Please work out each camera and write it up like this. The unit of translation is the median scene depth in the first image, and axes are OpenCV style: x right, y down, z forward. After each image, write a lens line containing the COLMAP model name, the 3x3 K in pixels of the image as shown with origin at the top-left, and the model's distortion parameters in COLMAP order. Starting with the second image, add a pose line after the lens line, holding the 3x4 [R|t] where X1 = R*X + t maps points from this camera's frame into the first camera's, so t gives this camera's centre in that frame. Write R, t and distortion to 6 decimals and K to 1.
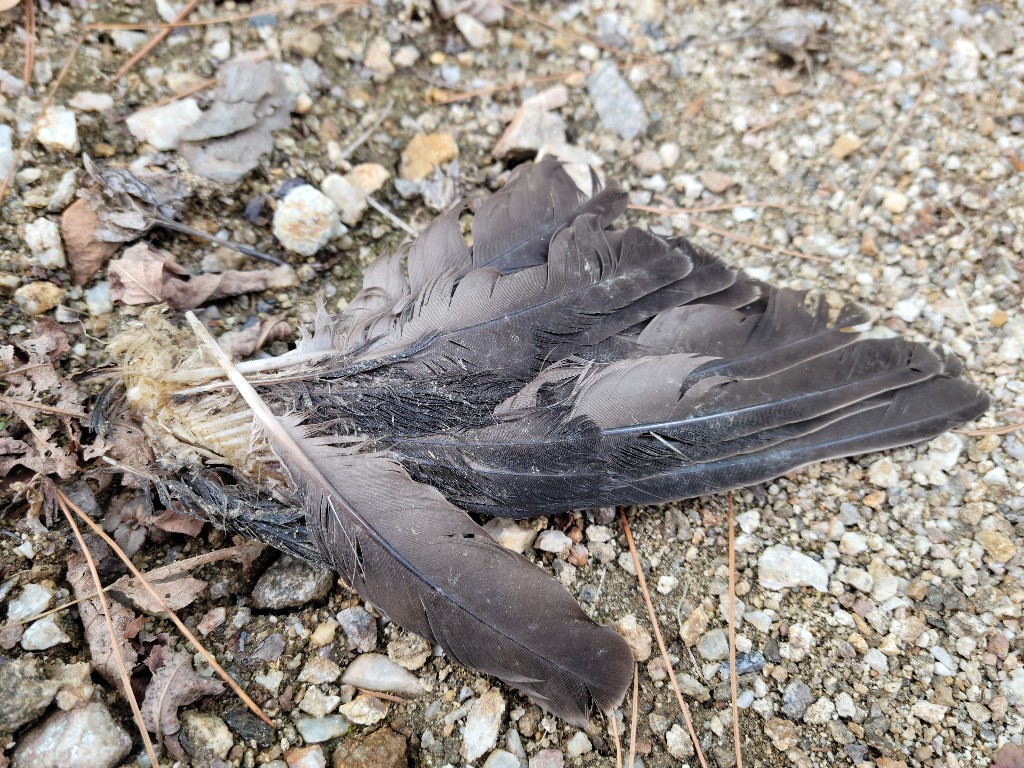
lens RADIAL K [[835.2, 0, 513.2], [0, 835.2, 383.7], [0, 0, 1]] dist [-0.014004, -0.056719]
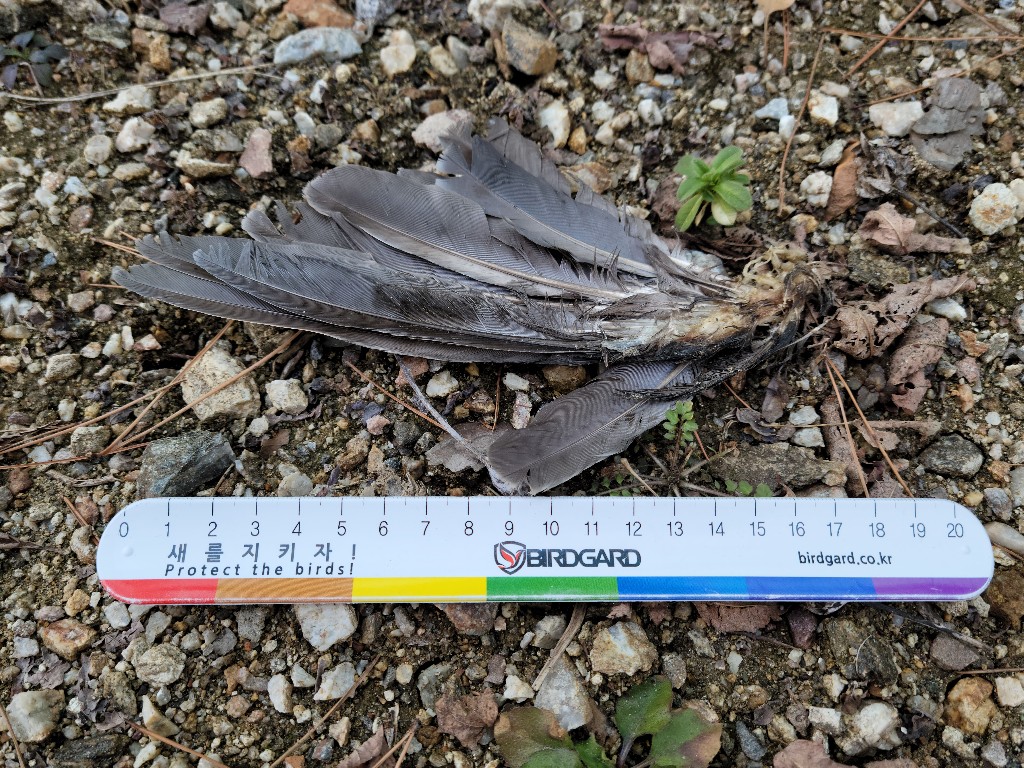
lens RADIAL K [[835.2, 0, 513.0], [0, 835.2, 388.5], [0, 0, 1]] dist [-0.014004, -0.056719]
pose [[0.896477, 0.270634, -0.350836, -0.386285], [-0.254915, 0.962652, 0.091213, 0.150379], [0.362418, 0.007663, 0.931984, -0.483068]]
